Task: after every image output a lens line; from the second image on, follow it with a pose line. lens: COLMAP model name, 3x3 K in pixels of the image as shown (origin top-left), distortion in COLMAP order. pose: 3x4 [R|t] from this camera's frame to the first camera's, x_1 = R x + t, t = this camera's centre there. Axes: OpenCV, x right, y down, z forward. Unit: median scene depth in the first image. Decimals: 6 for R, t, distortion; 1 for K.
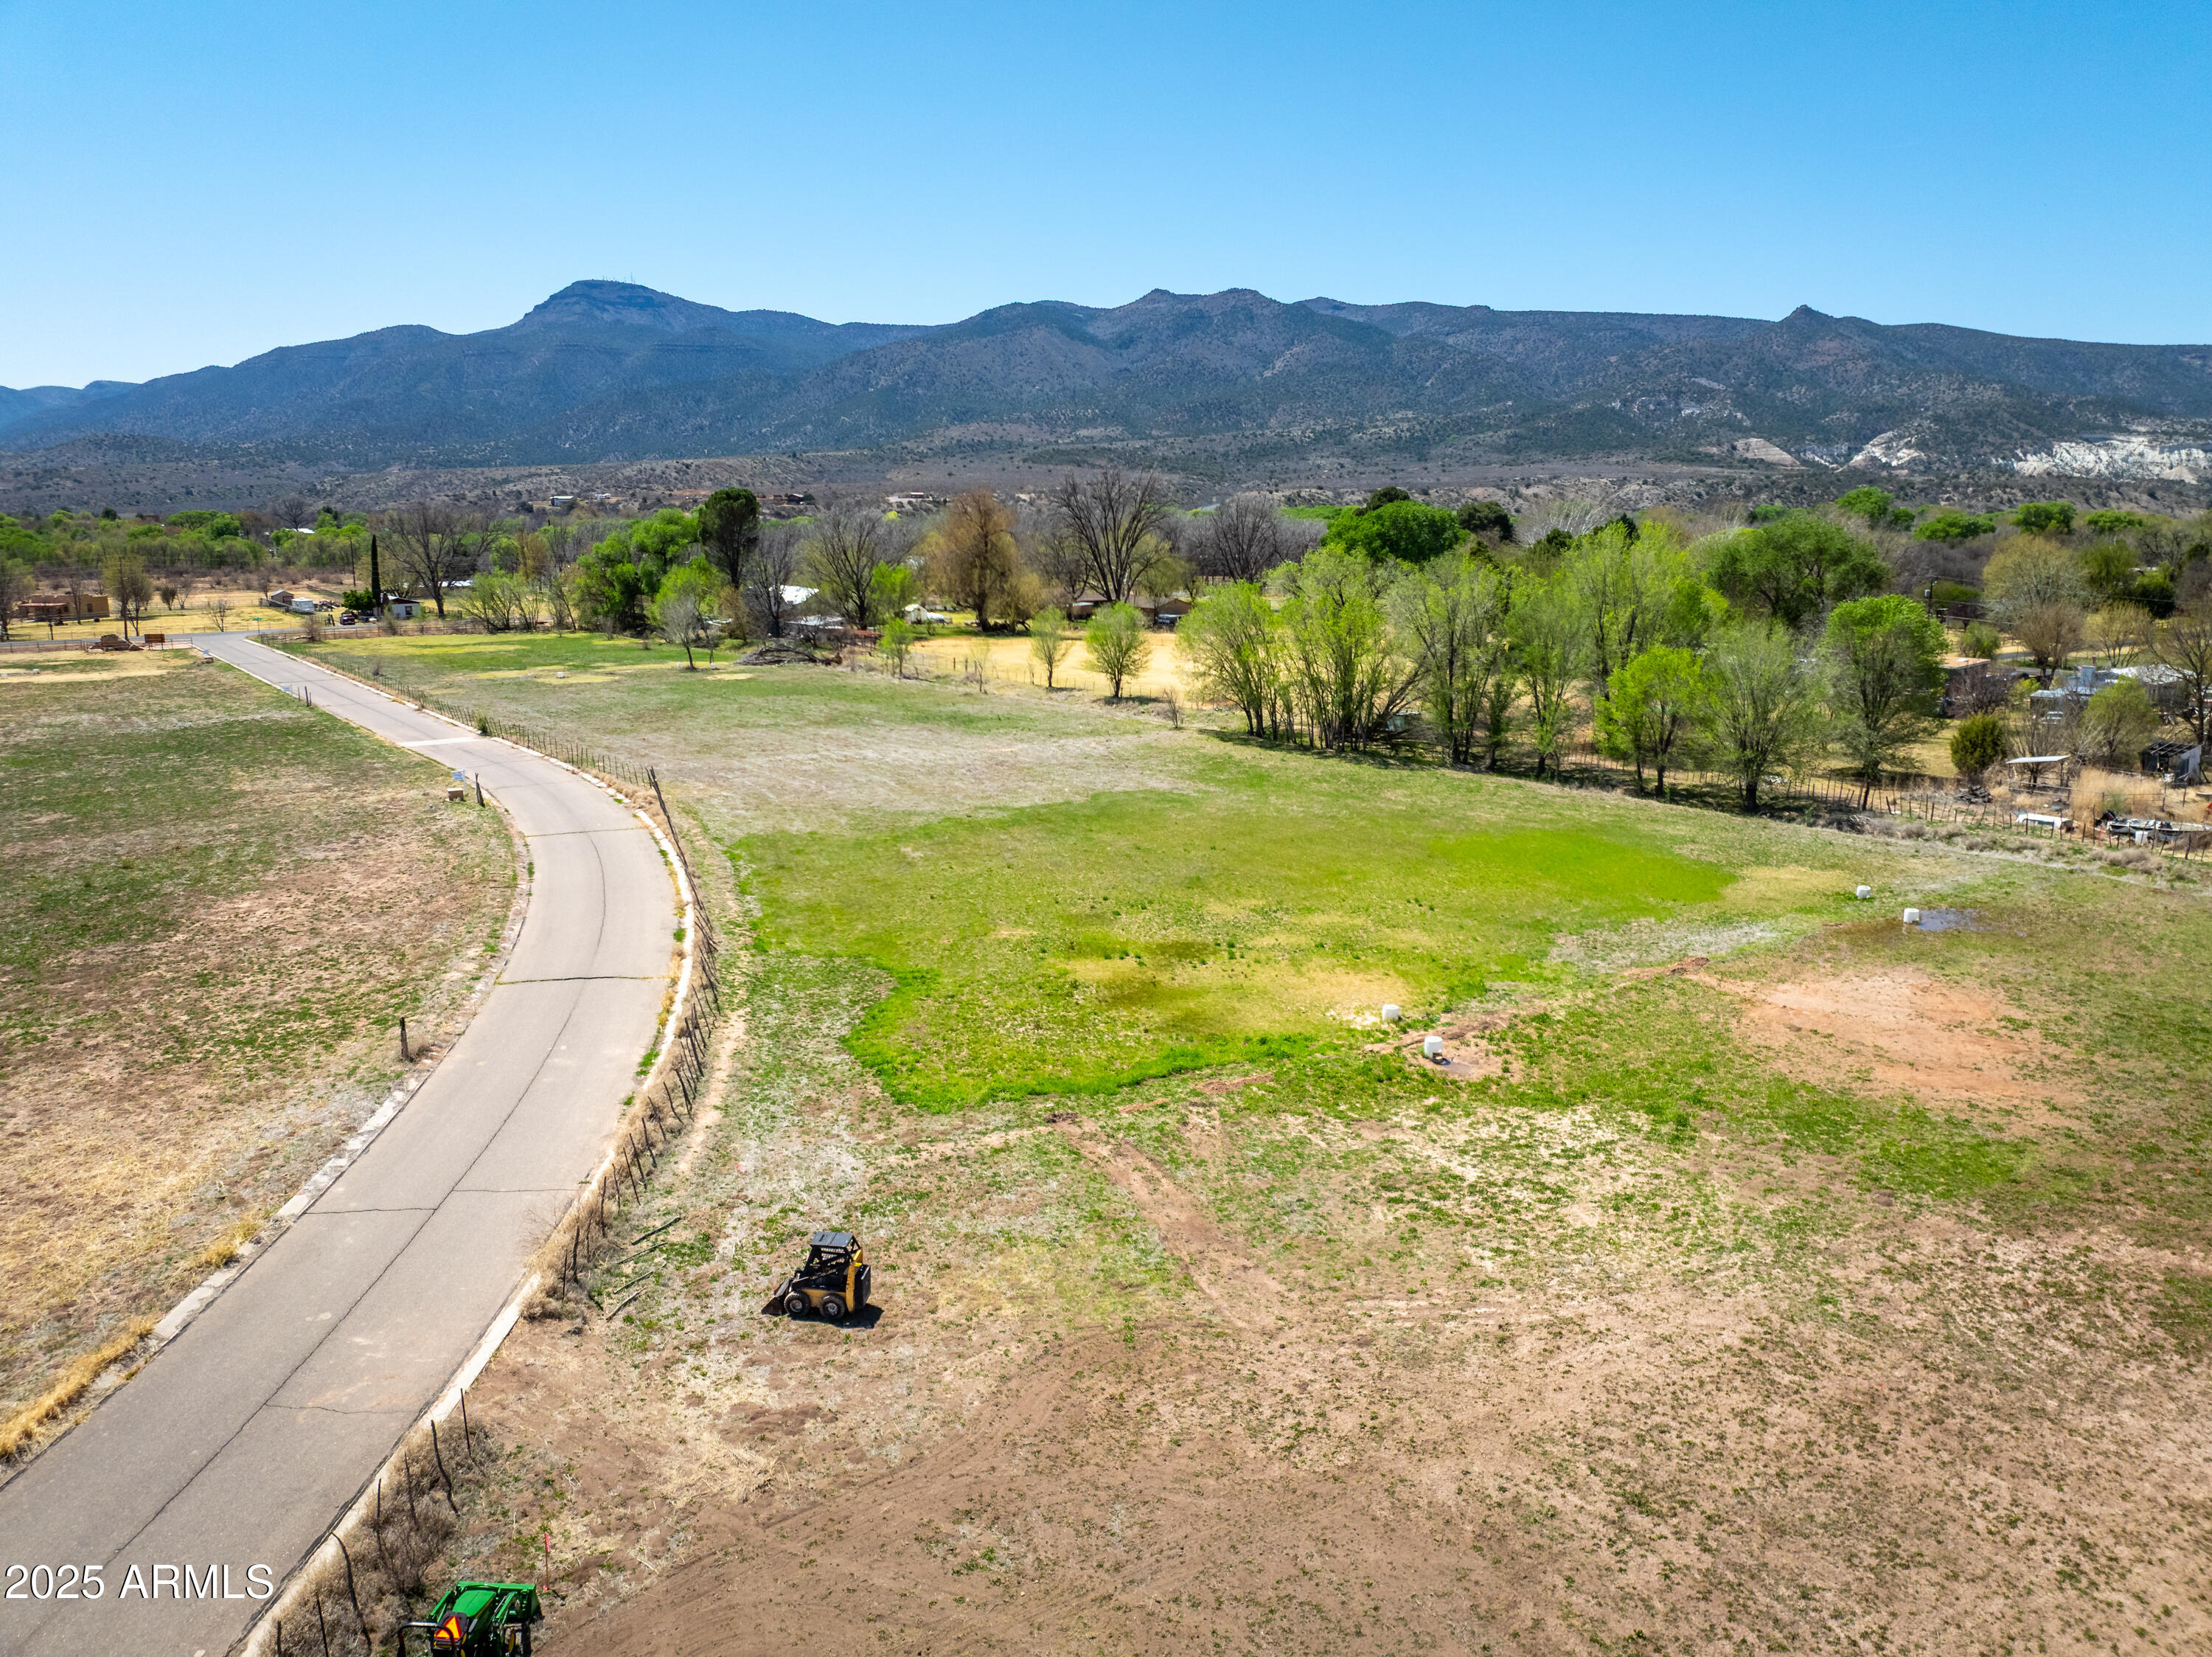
lens RADIAL K [[1553.6, 0, 1103.1], [0, 1553.6, 826.4], [0, 0, 1]] dist [-0.070038, 0.039806]
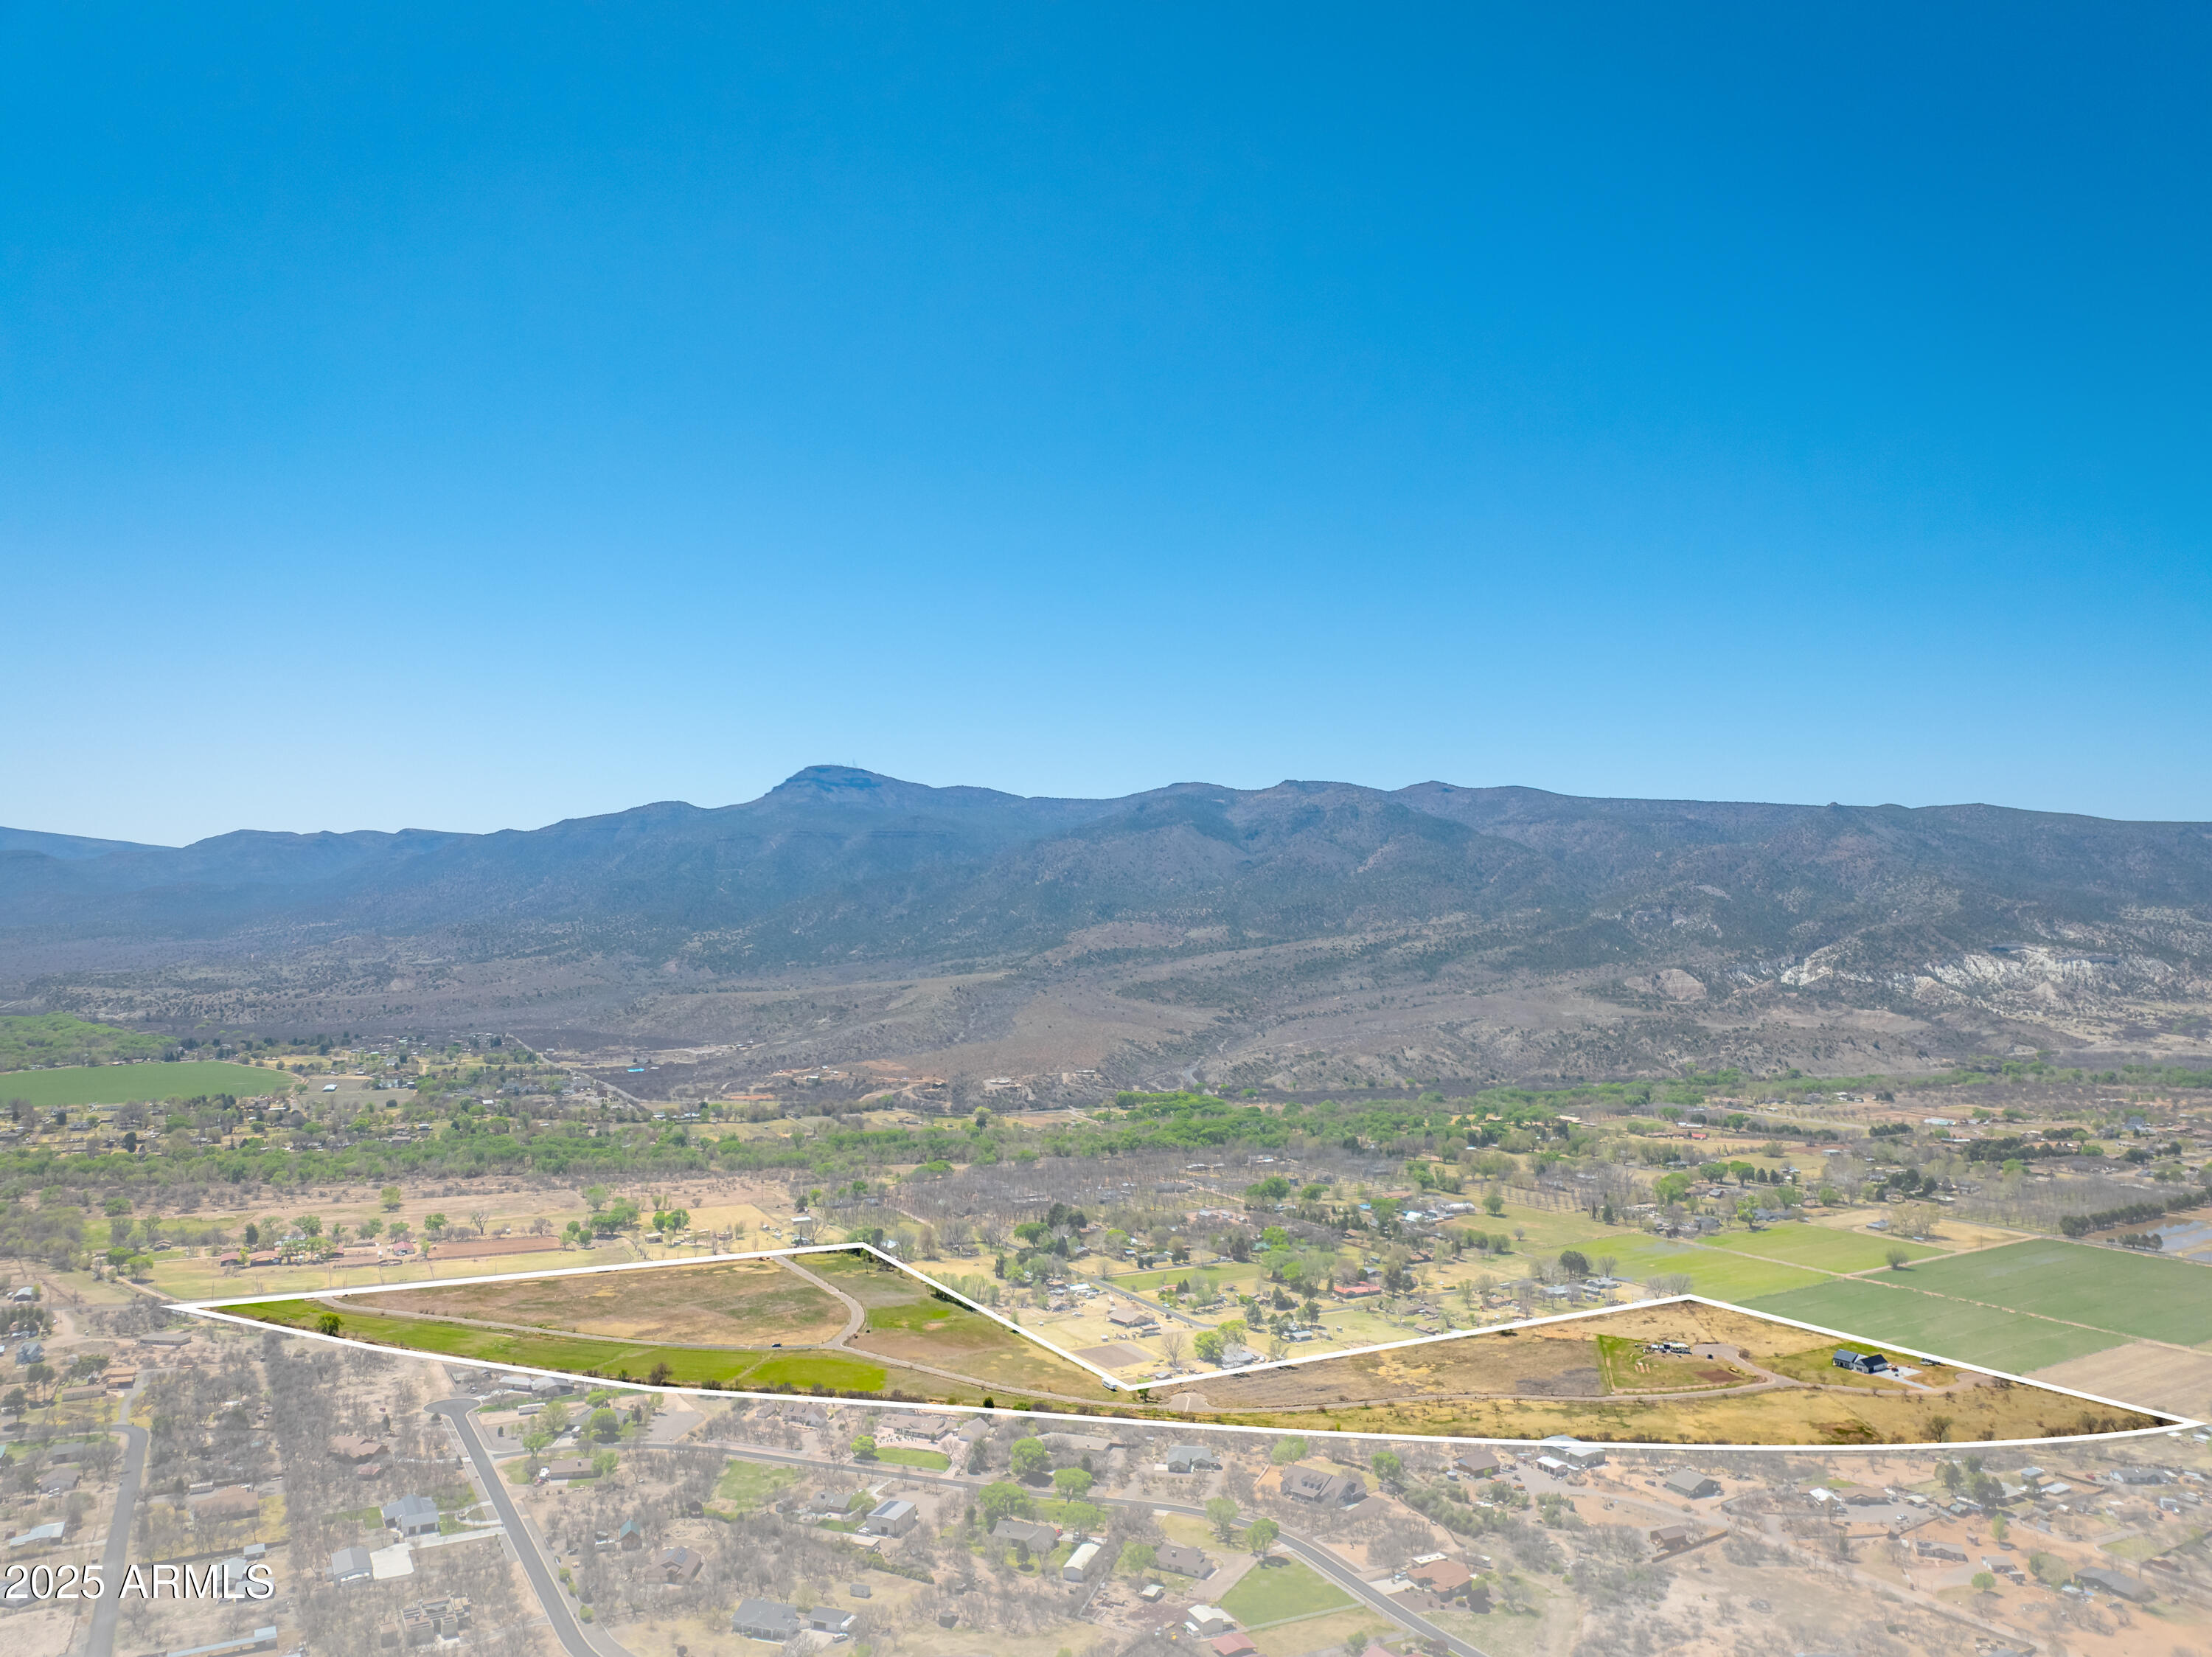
lens RADIAL K [[1521.9, 0, 1106.0], [0, 1521.9, 828.5], [0, 0, 1]] dist [-0.044247, 0.001598]
pose [[0.993063, 0.000542, -0.117585, 0.040062], [-0.031040, 0.965727, -0.257698, -0.008466], [0.113415, 0.259560, 0.959044, -0.148251]]
